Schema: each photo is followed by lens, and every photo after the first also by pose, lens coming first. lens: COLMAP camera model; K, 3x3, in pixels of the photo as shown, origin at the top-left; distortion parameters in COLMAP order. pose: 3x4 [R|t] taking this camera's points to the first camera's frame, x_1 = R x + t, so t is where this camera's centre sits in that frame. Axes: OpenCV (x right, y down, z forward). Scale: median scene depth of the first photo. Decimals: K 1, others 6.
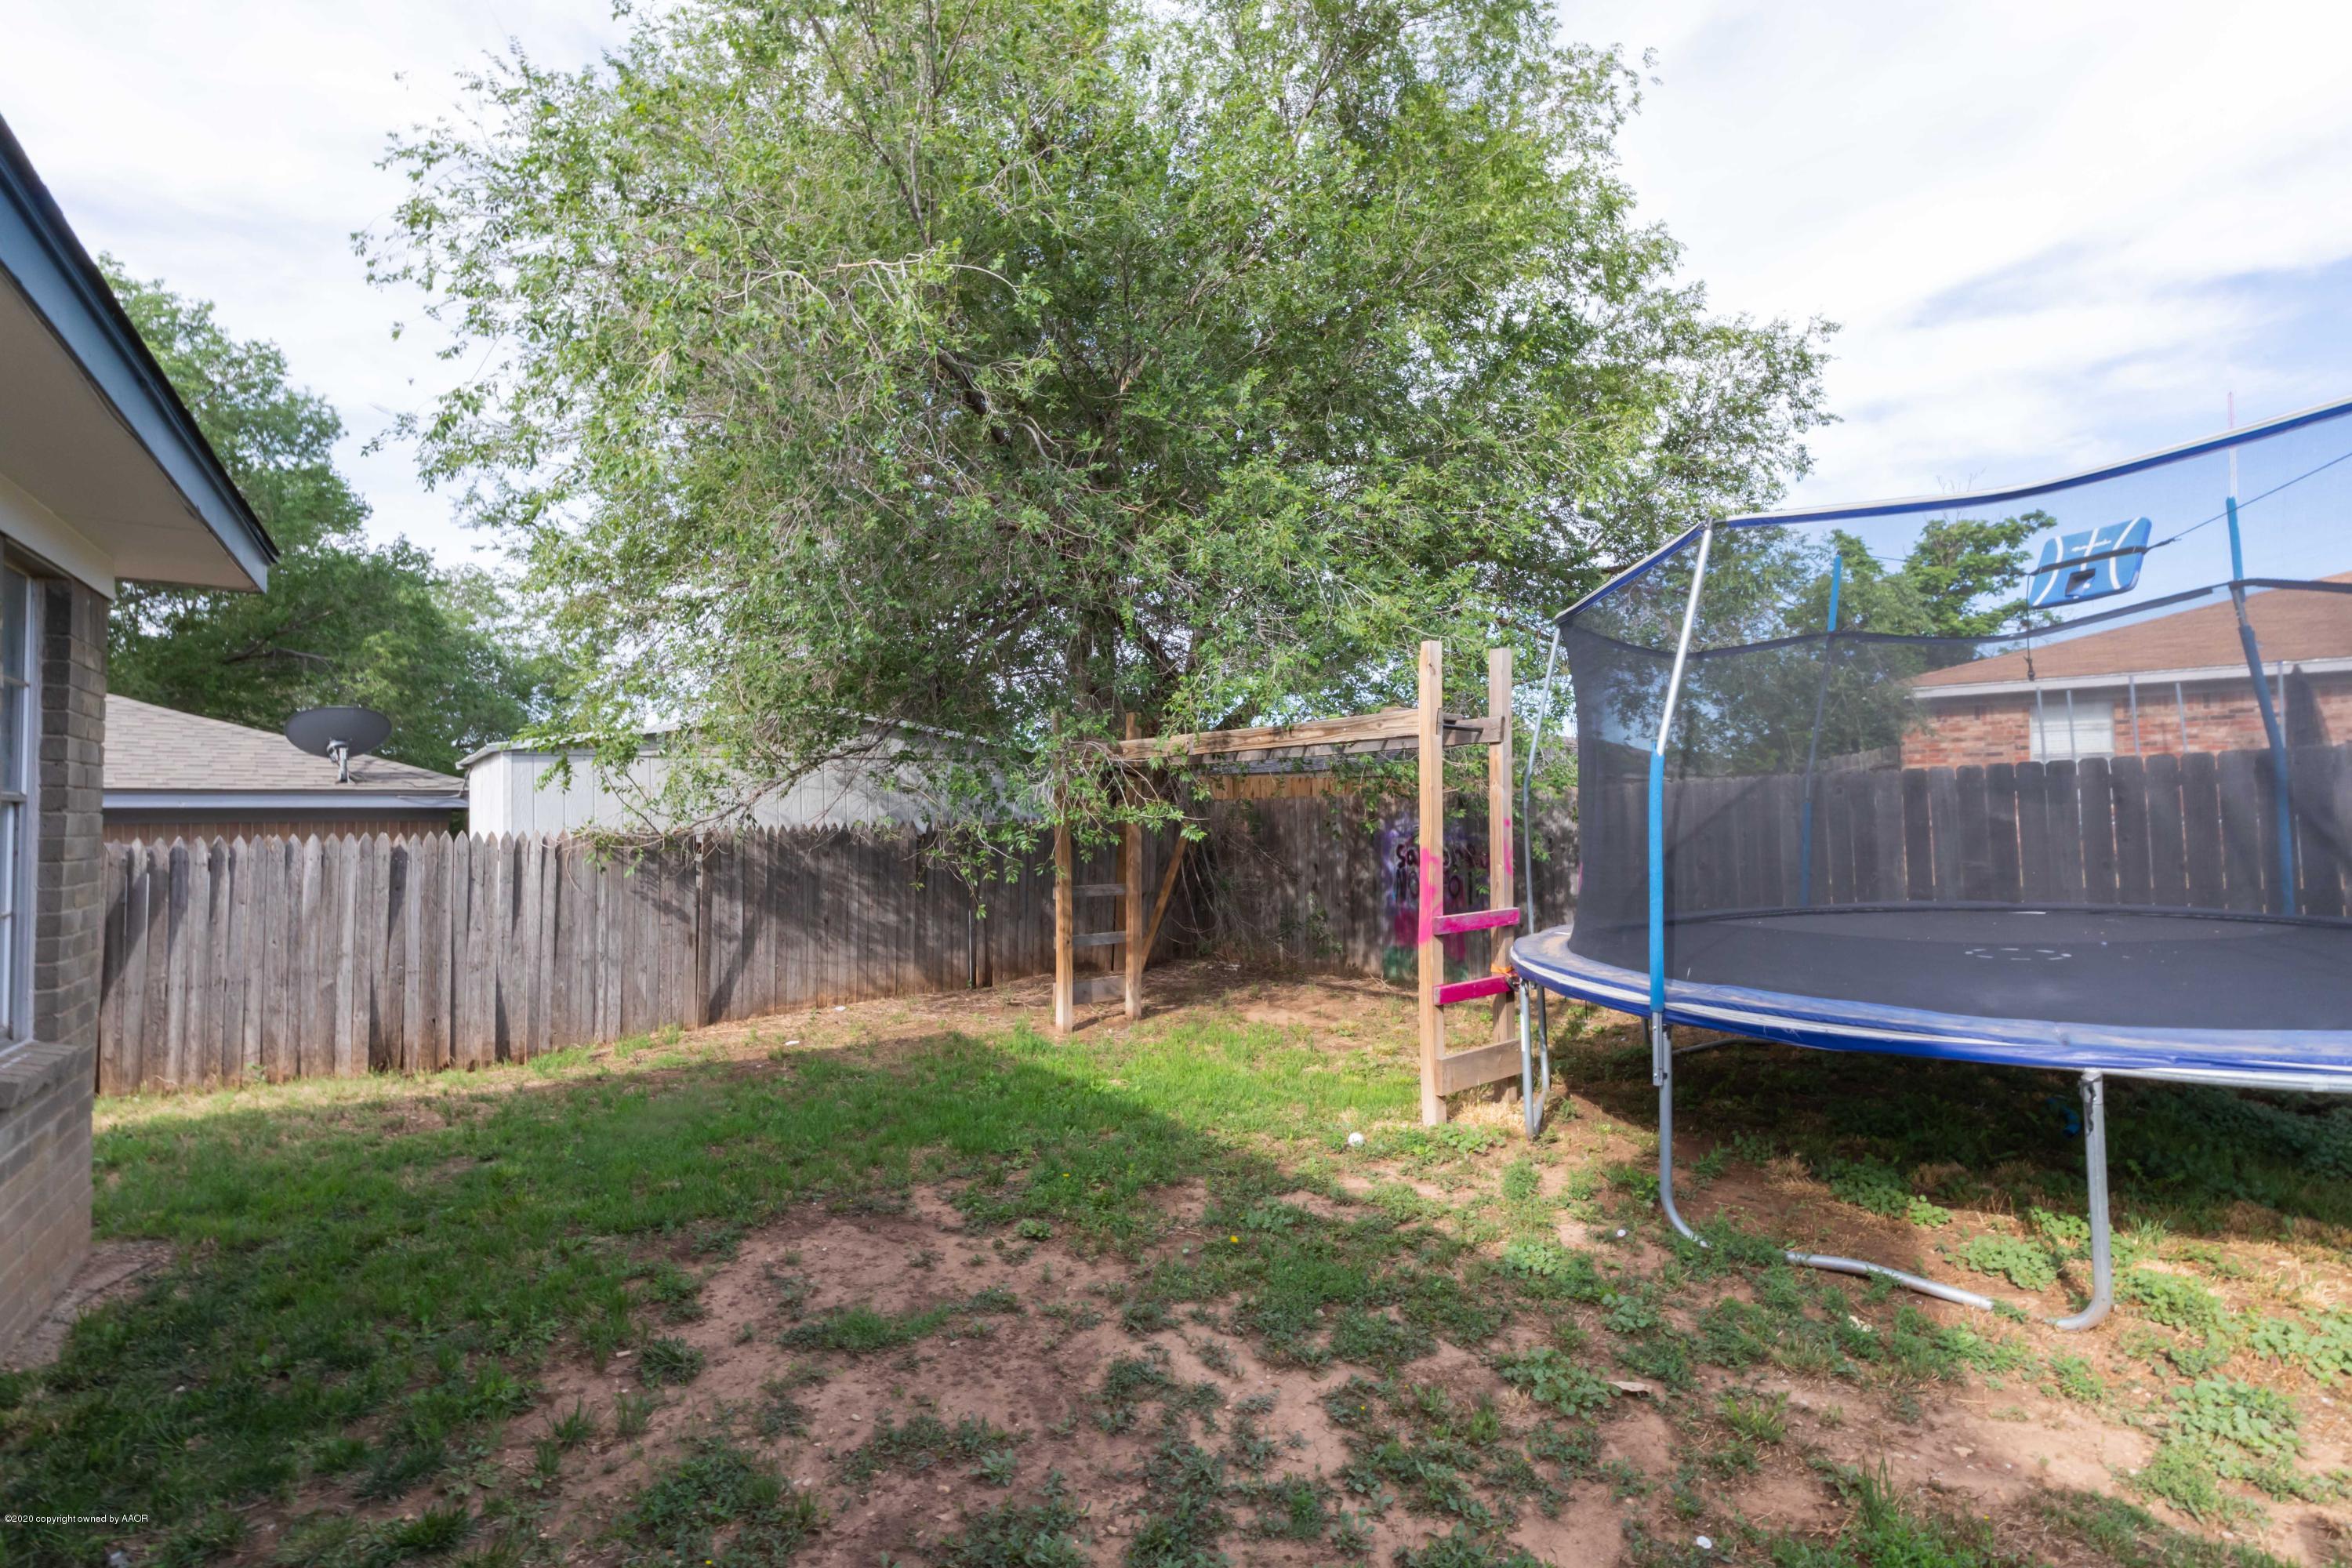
lens RADIAL K [[1037.8, 0, 1160.2], [0, 1037.8, 805.8], [0, 0, 1]] dist [0.001306, 0.000313]
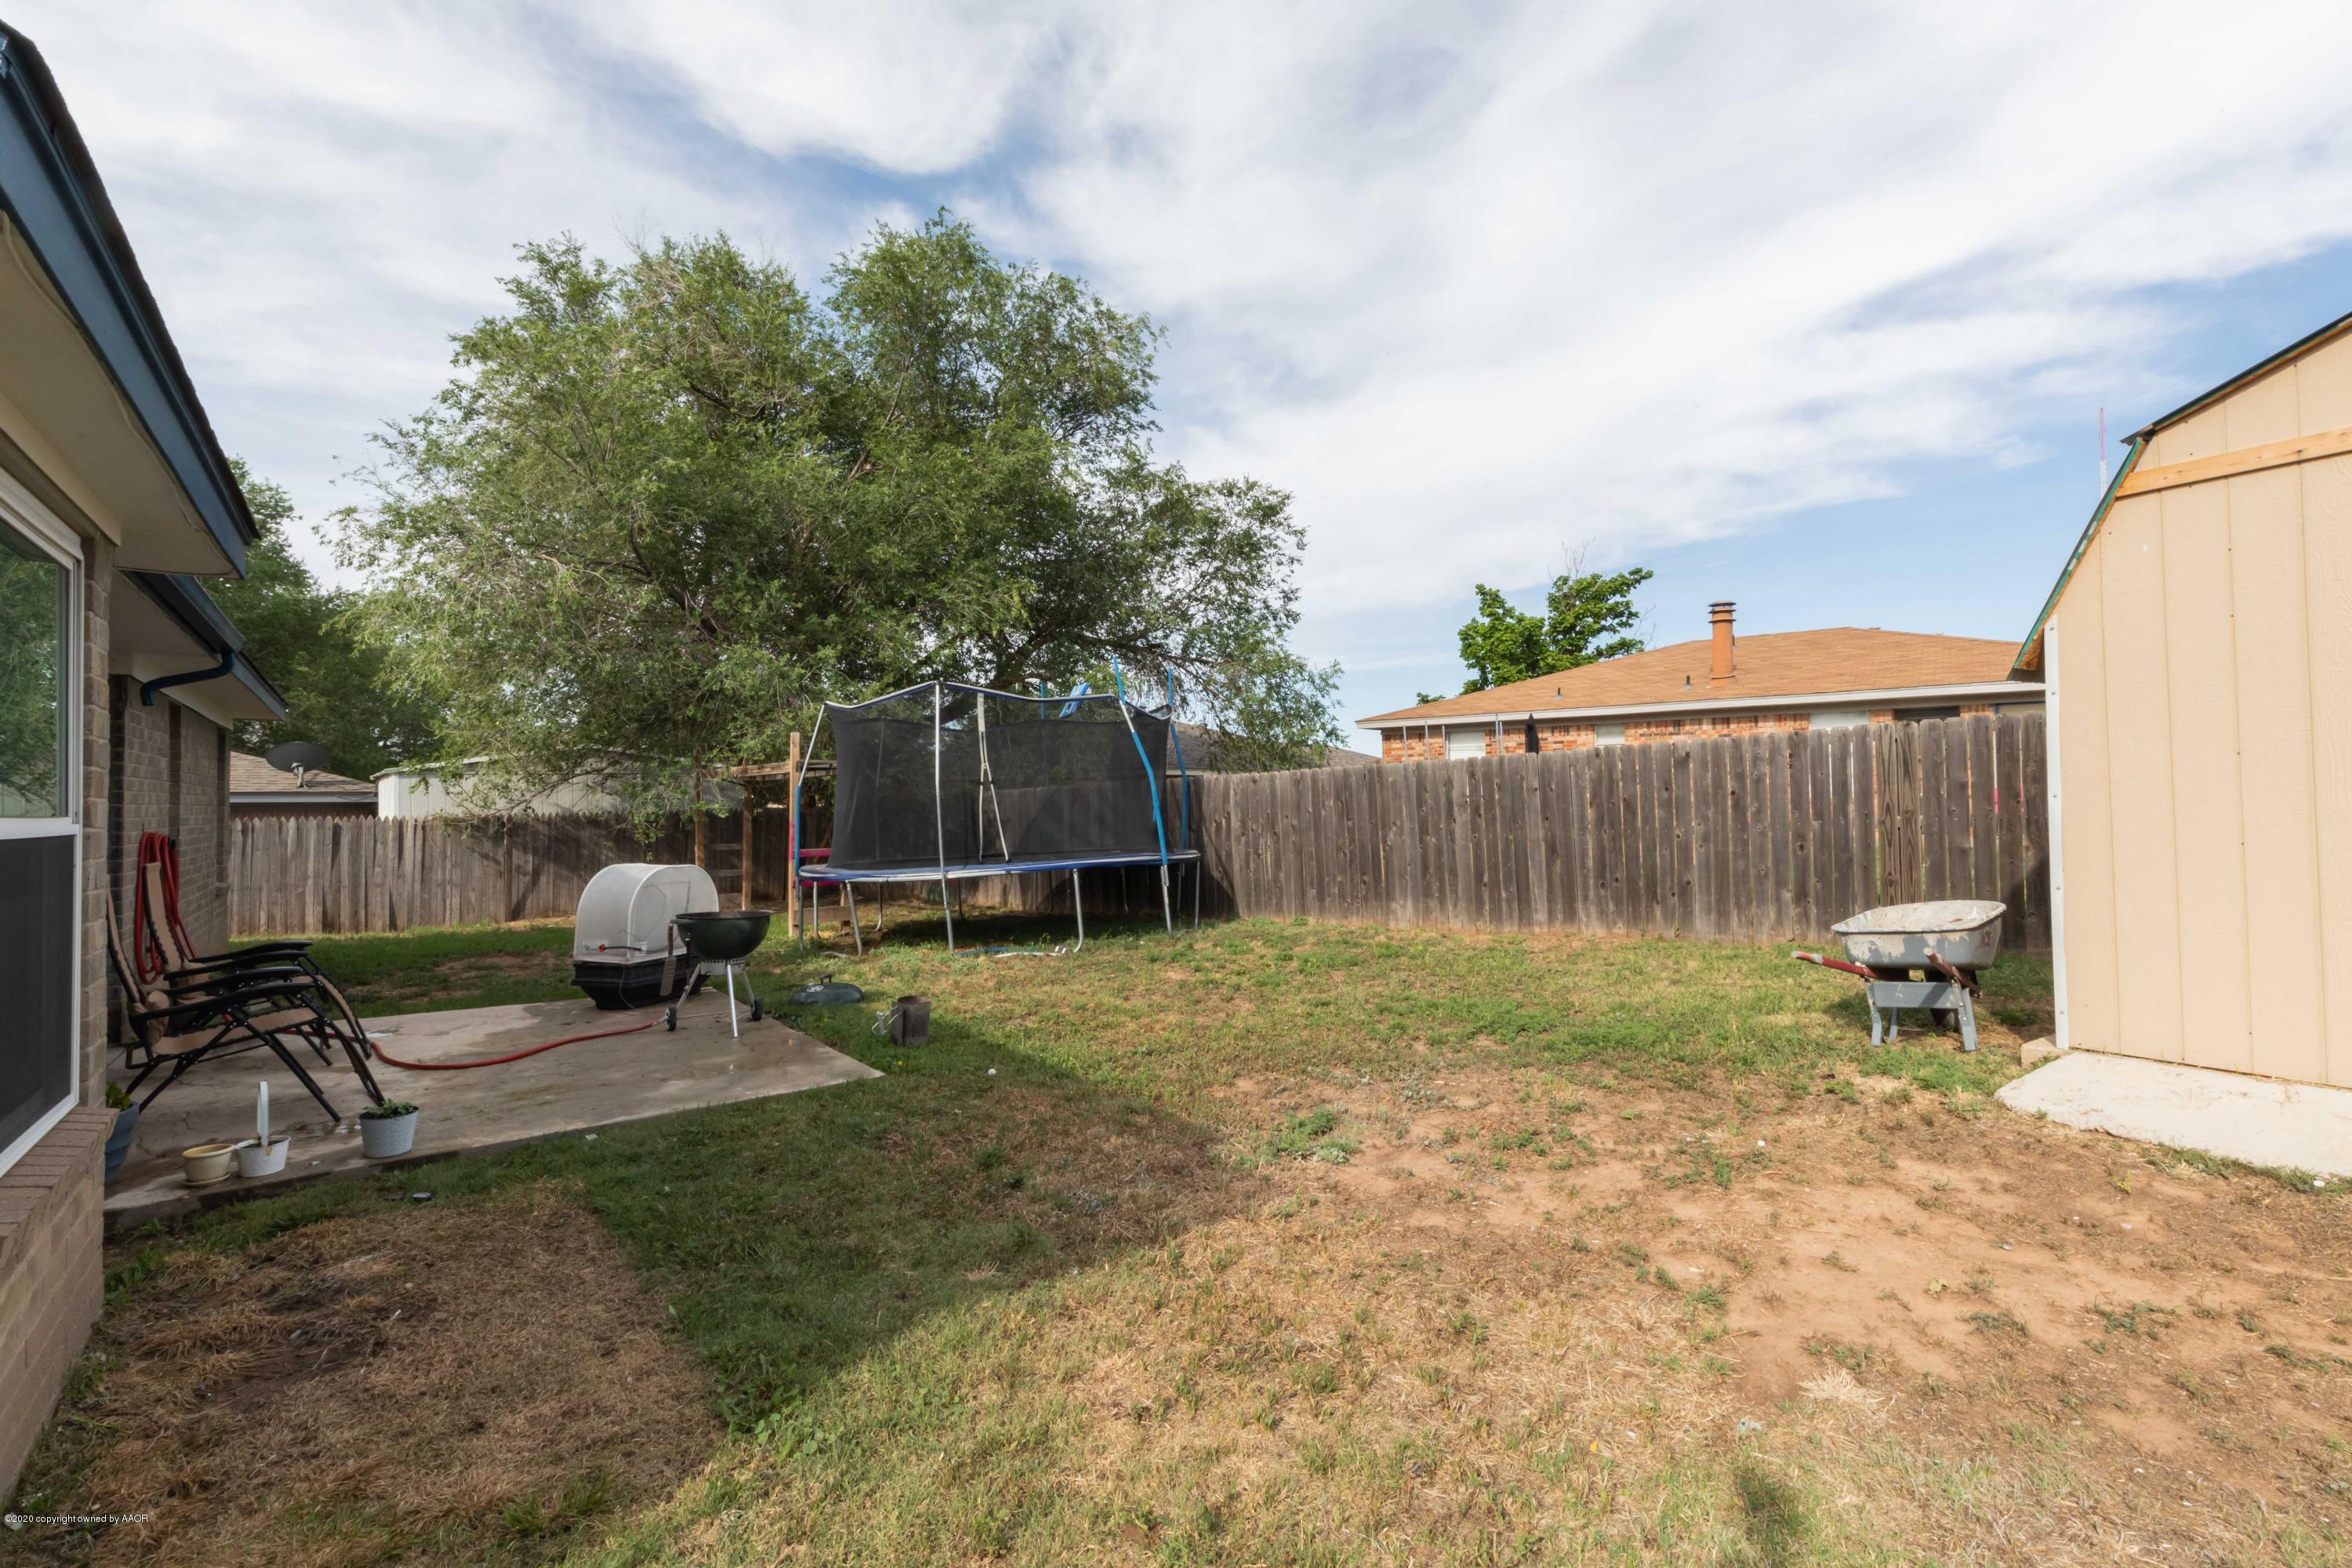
lens RADIAL K [[1037.8, 0, 1162.8], [0, 1037.8, 800.6], [0, 0, 1]] dist [0.001306, 0.000313]
pose [[0.999019, -0.000269, 0.044278, 0.663958], [0.000007, 0.999983, 0.005910, -0.013024], [-0.044279, -0.005904, 0.999002, -0.925394]]
